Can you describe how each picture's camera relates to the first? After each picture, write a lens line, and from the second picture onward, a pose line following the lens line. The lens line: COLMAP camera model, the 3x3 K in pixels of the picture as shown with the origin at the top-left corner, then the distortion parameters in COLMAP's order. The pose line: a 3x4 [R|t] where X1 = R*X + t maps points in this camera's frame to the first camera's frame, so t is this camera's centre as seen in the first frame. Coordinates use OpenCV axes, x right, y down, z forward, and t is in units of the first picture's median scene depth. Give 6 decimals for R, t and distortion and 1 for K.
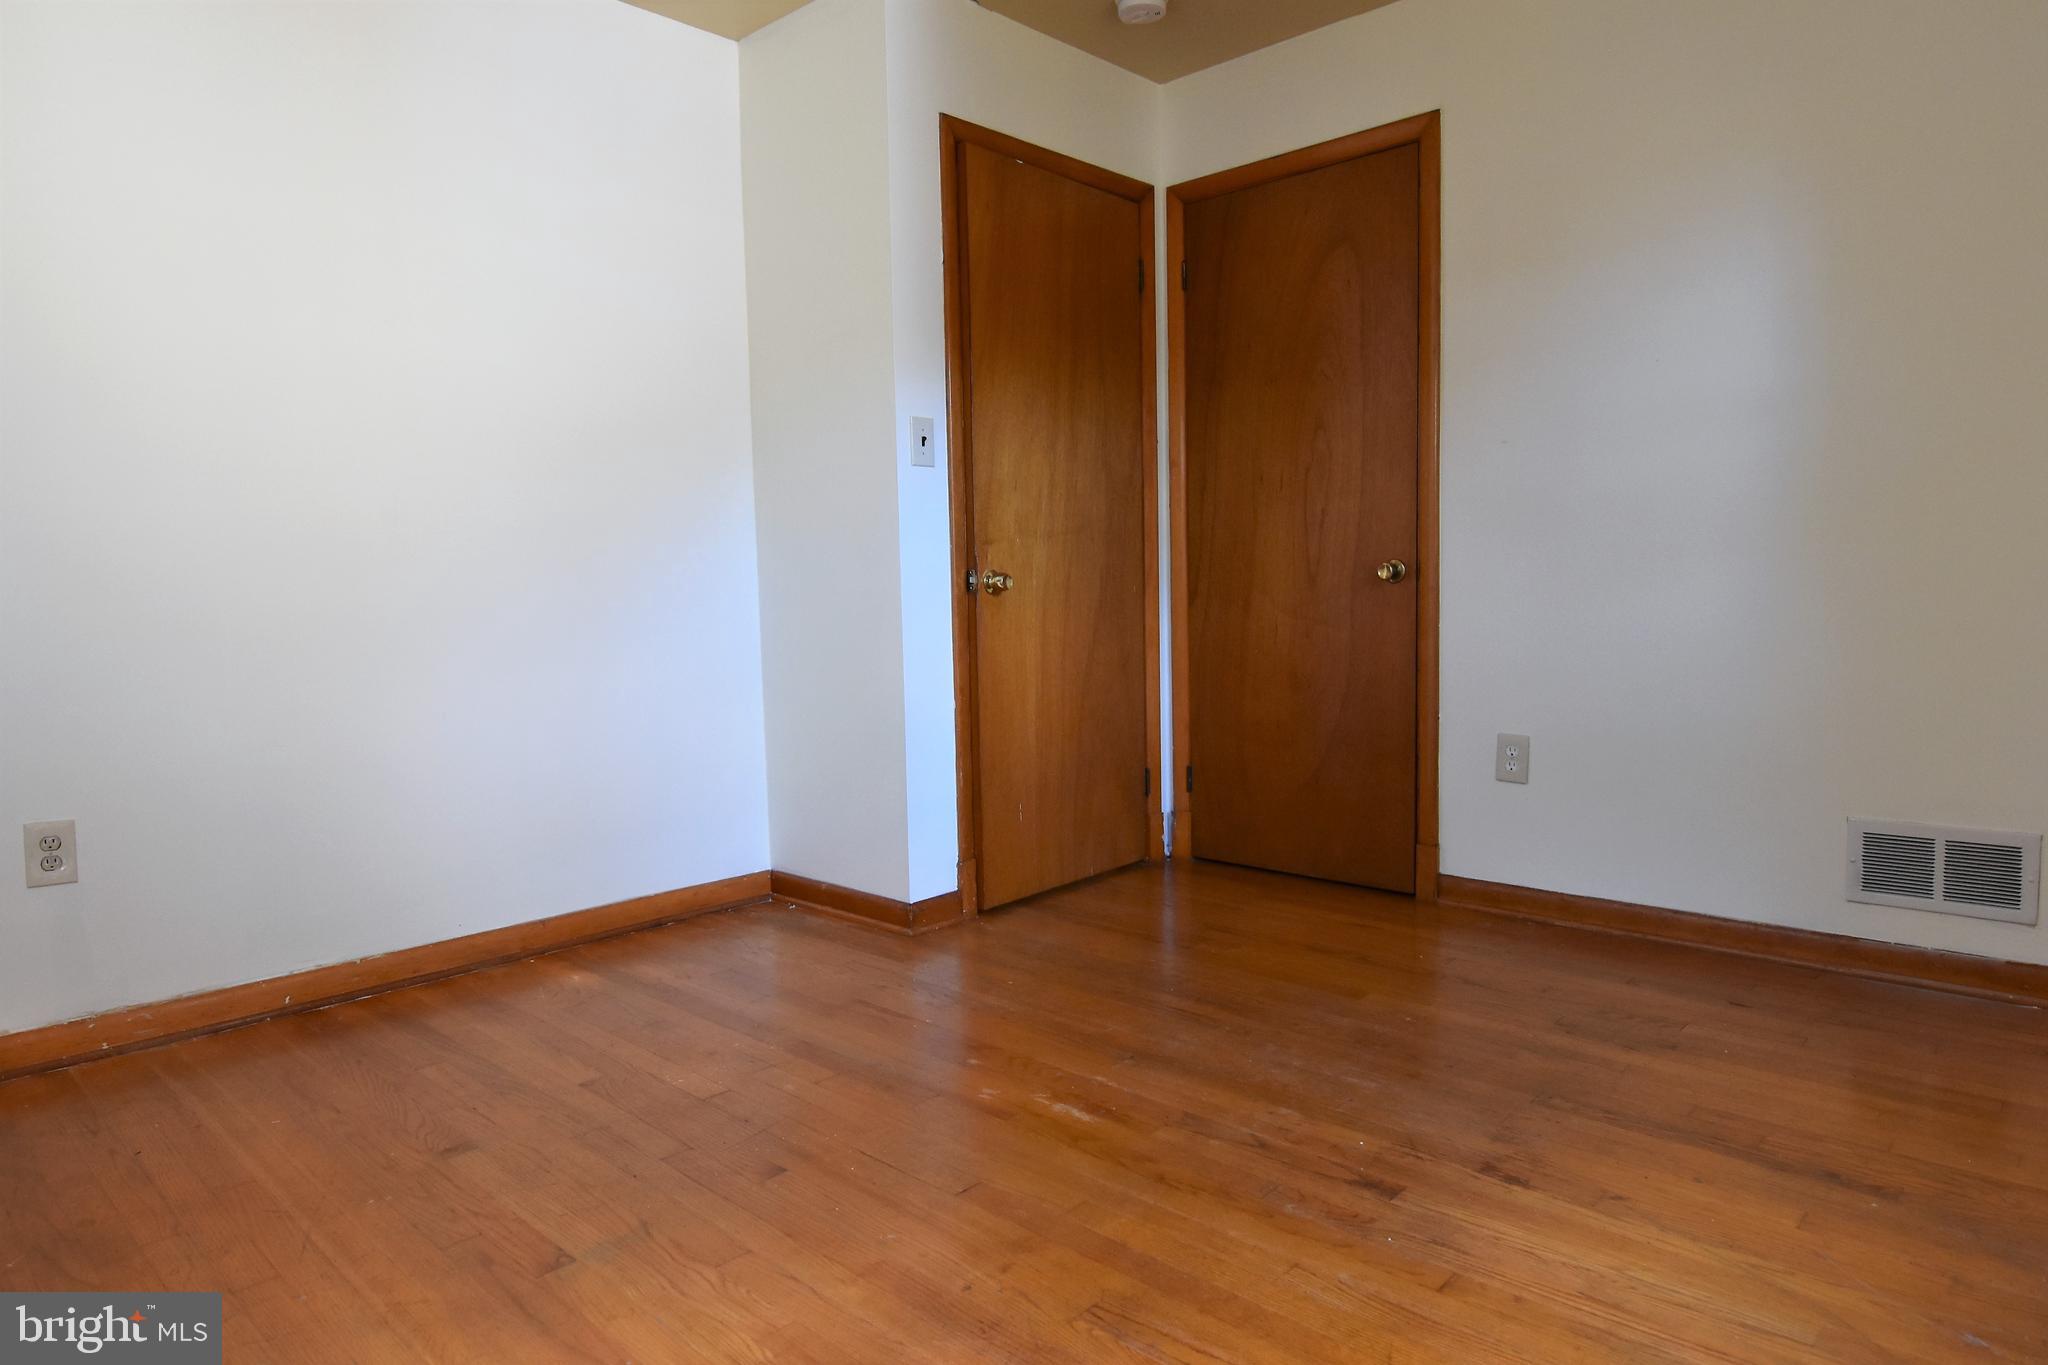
lens RADIAL K [[1305.1, 0, 1033.8], [0, 1305.1, 687.6], [0, 0, 1]] dist [-0.001103, -0.019180]
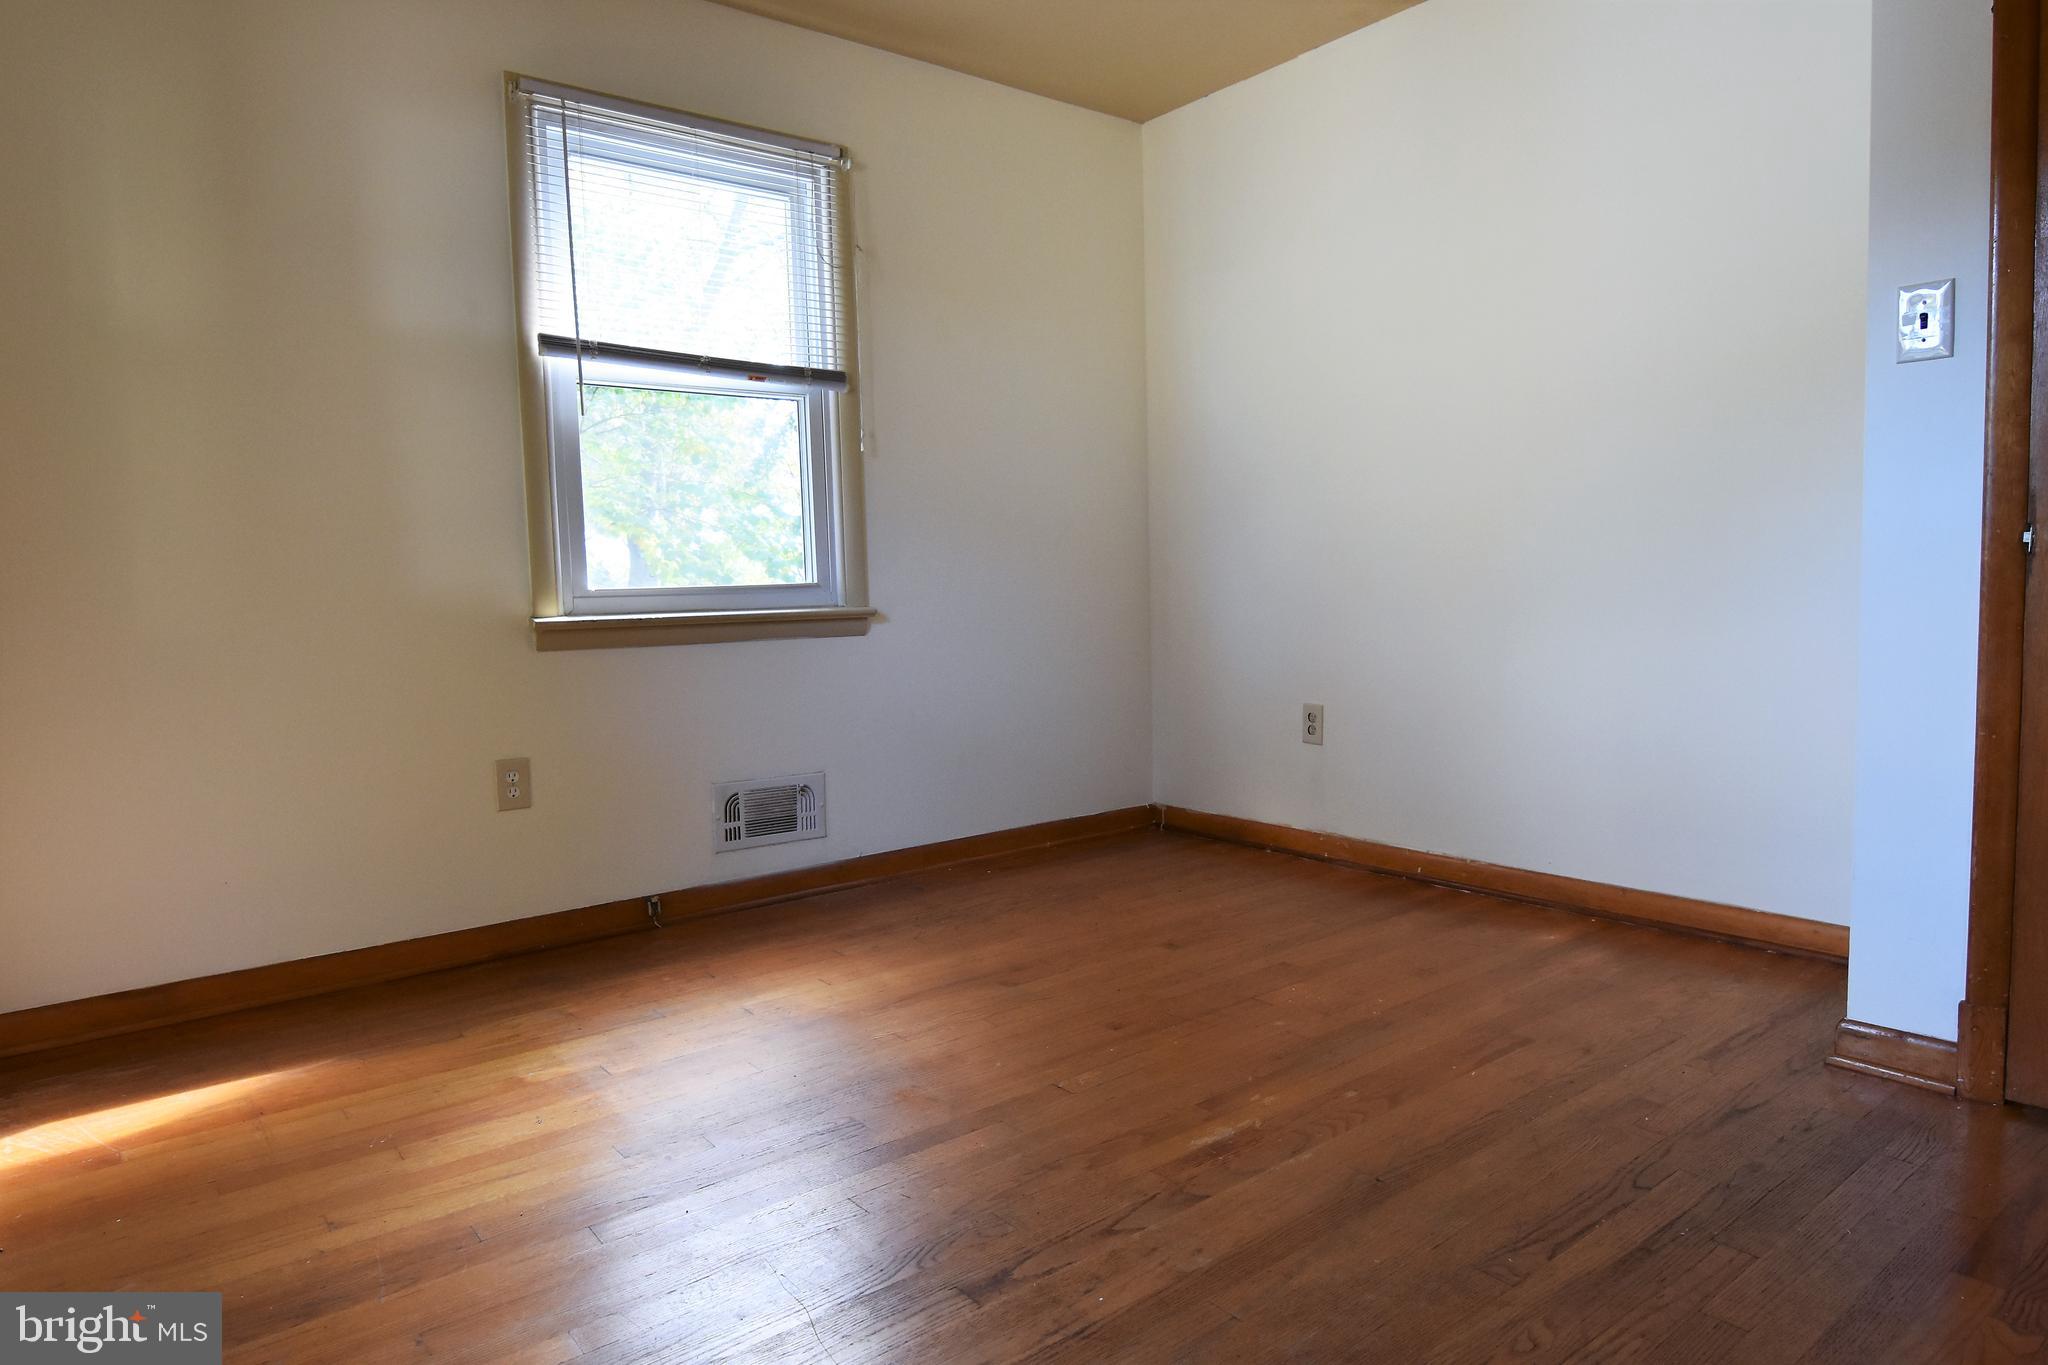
lens RADIAL K [[1305.1, 0, 1033.8], [0, 1305.1, 687.6], [0, 0, 1]] dist [-0.001103, -0.019180]
pose [[-0.192182, 0.106994, -0.975509, 0.846634], [-0.052005, 0.991532, 0.118997, -0.086781], [0.979980, 0.073601, -0.184991, 0.937584]]
